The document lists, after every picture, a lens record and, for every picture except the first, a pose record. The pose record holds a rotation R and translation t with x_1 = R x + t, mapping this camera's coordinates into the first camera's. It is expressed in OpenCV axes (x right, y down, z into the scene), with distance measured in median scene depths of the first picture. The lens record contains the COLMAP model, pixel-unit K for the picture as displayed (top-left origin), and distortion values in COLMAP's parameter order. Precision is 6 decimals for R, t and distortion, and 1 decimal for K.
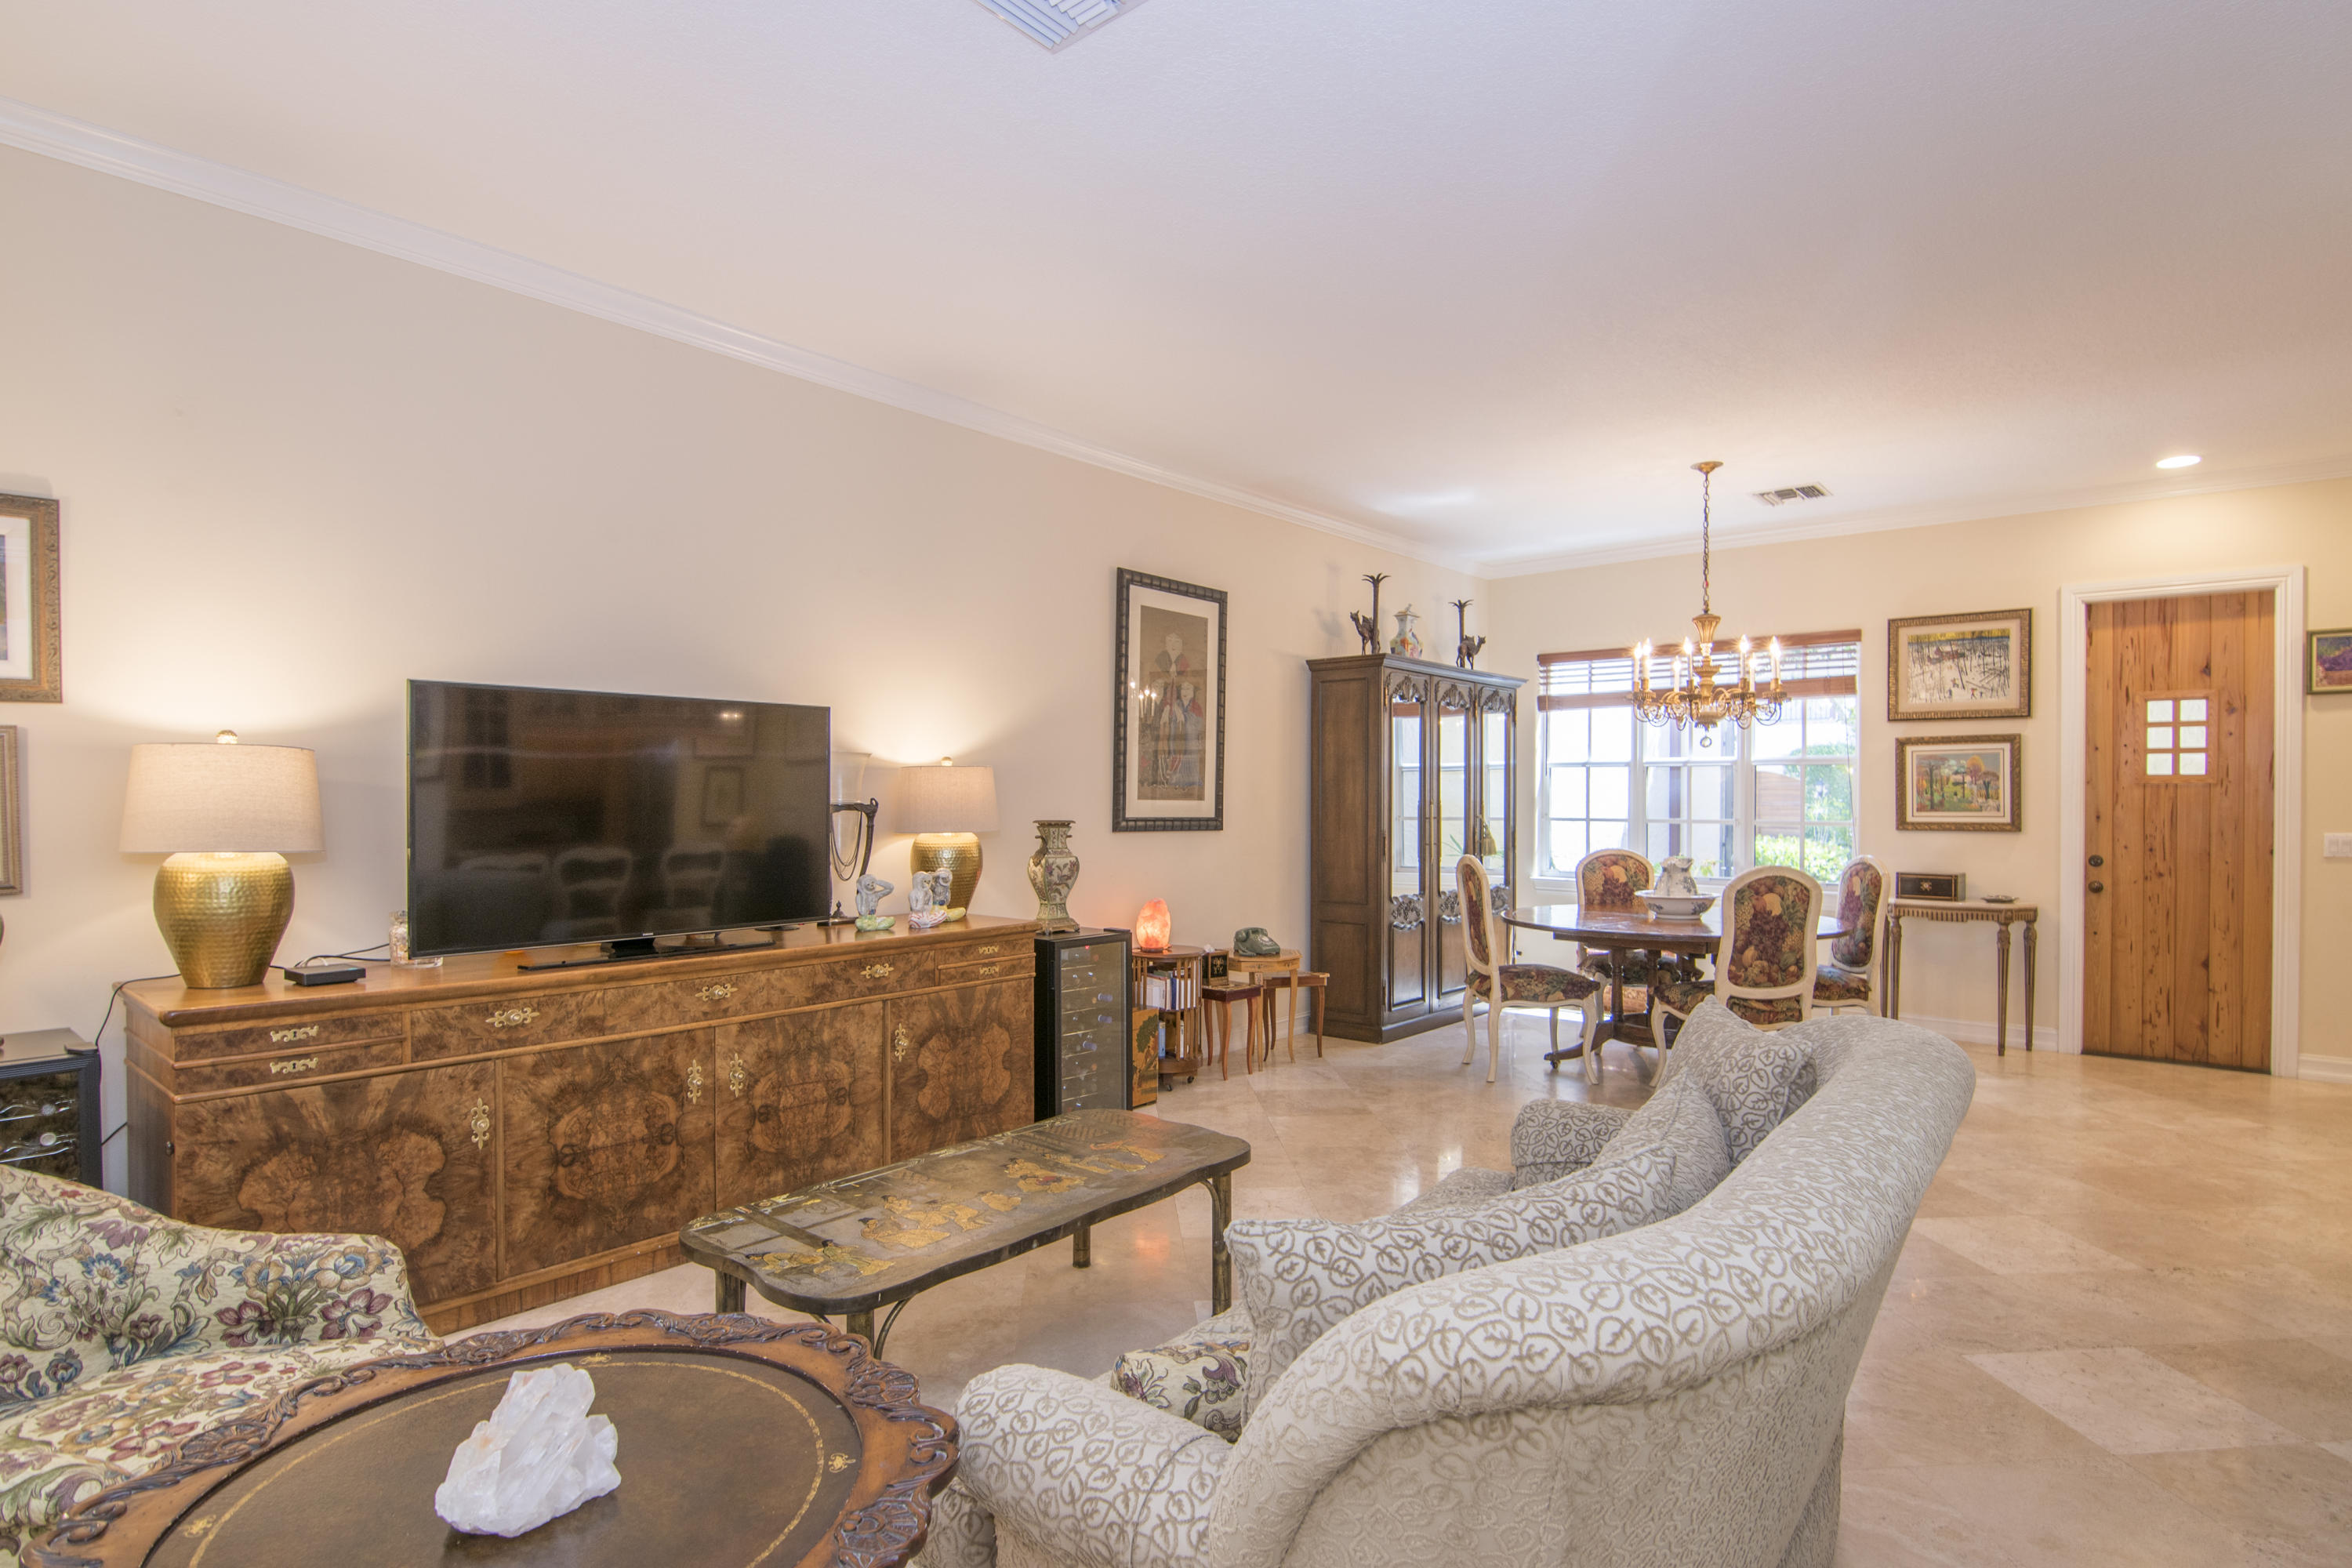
lens RADIAL K [[1213.0, 0, 1190.6], [0, 1213.0, 807.3], [0, 0, 1]] dist [0.000357, -0.018522]
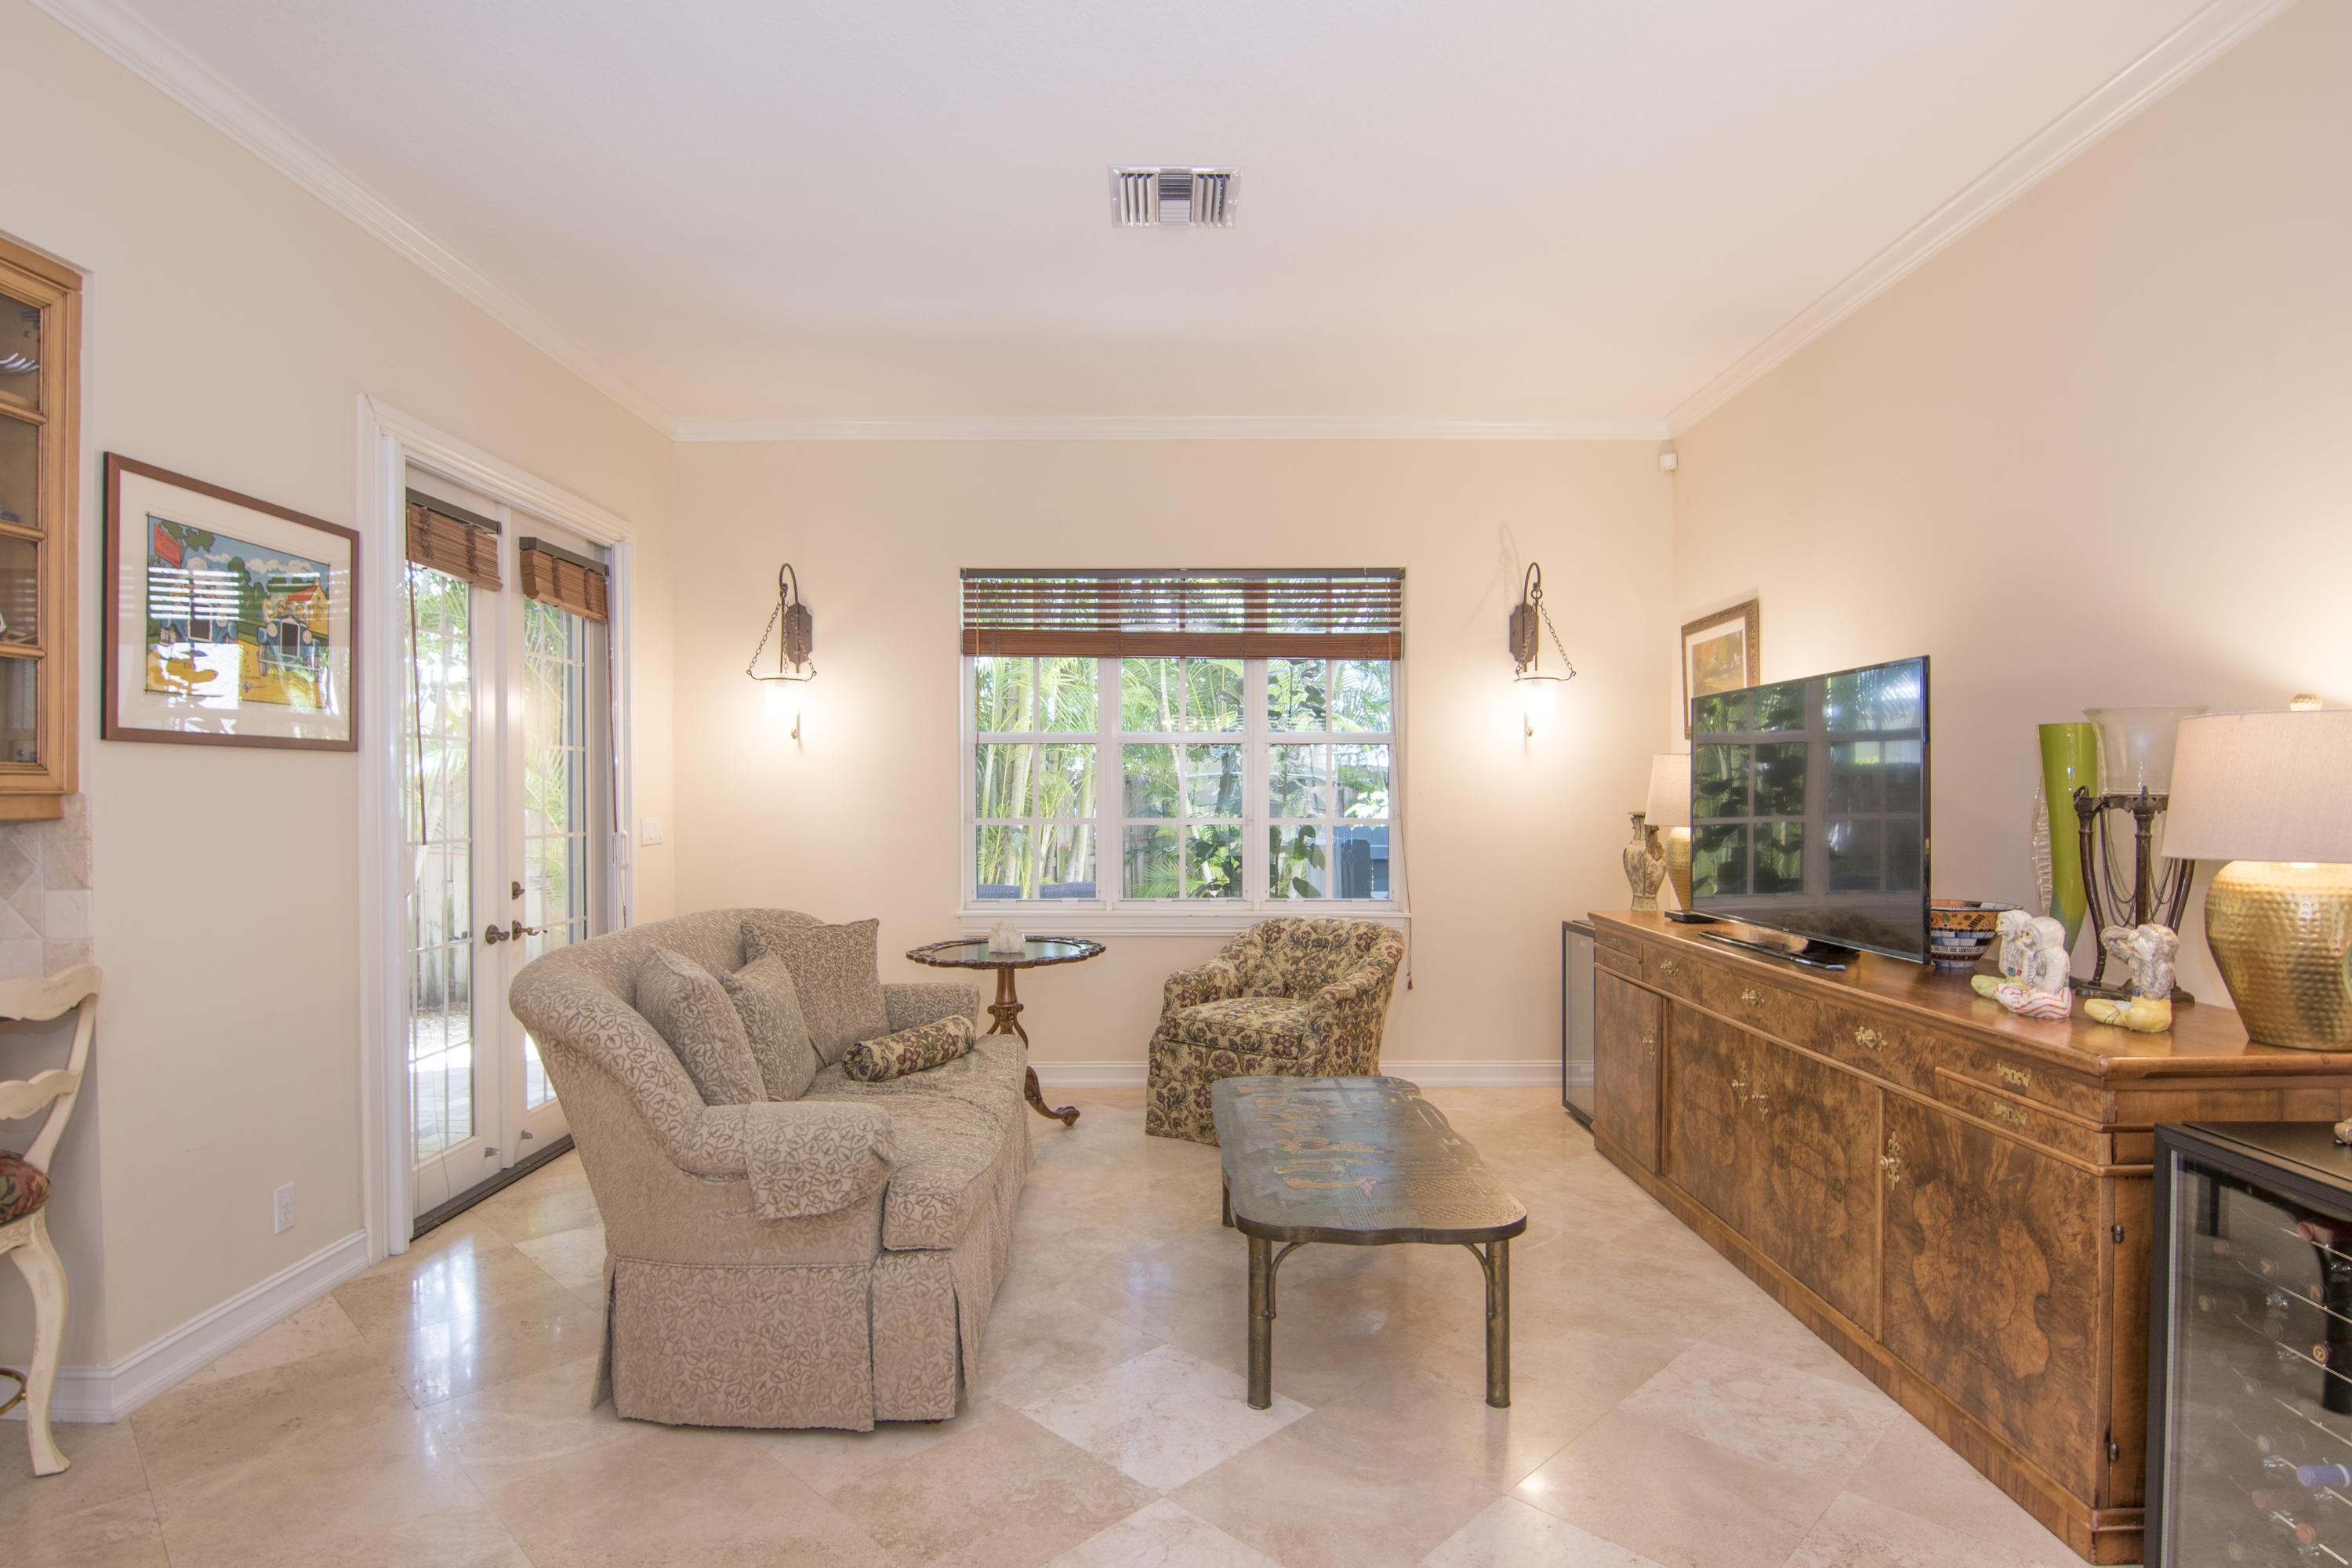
lens RADIAL K [[1213.0, 0, 1190.6], [0, 1213.0, 807.3], [0, 0, 1]] dist [0.000357, -0.018522]
pose [[-0.761757, 0.004701, -0.647846, 0.332083], [-0.008236, 0.999823, 0.016938, -0.002364], [0.647810, 0.018239, -0.761583, 0.886666]]
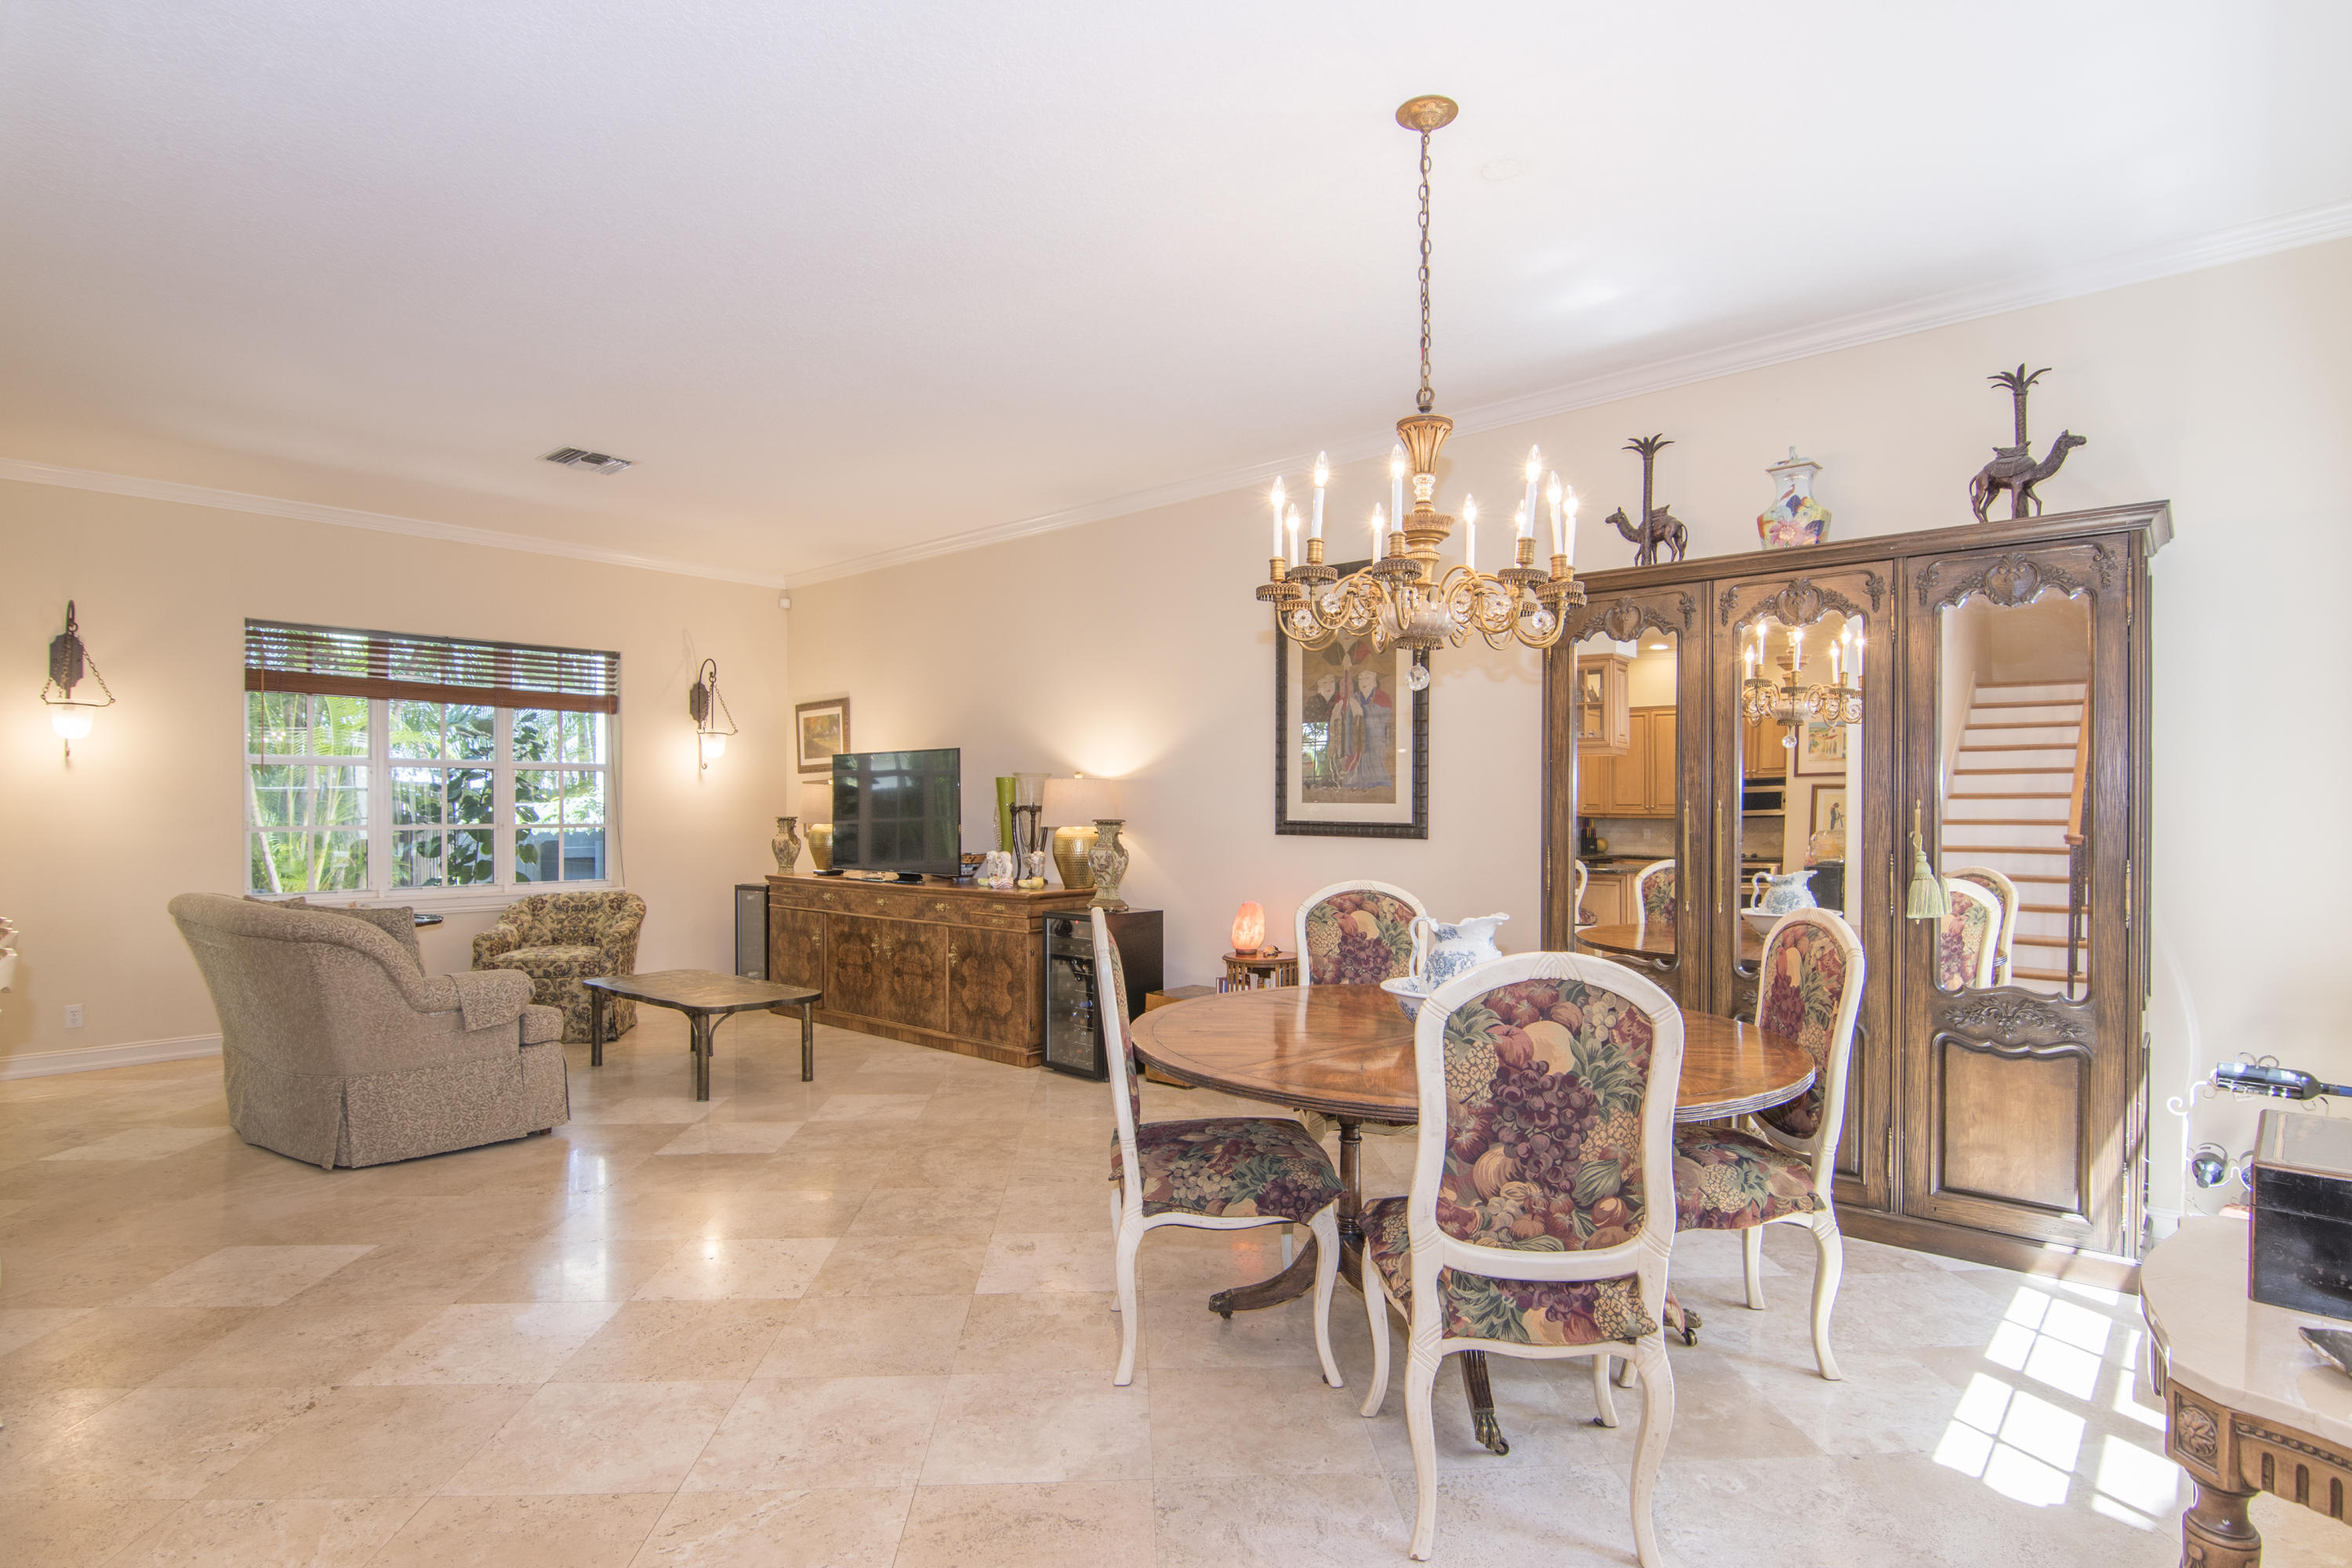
lens RADIAL K [[1213.0, 0, 1190.6], [0, 1213.0, 807.3], [0, 0, 1]] dist [0.000357, -0.018522]
pose [[-0.026843, -0.003221, -0.999634, 0.961017], [-0.008862, 0.999956, -0.002984, 0.001367], [0.999600, 0.008779, -0.026870, 0.963458]]
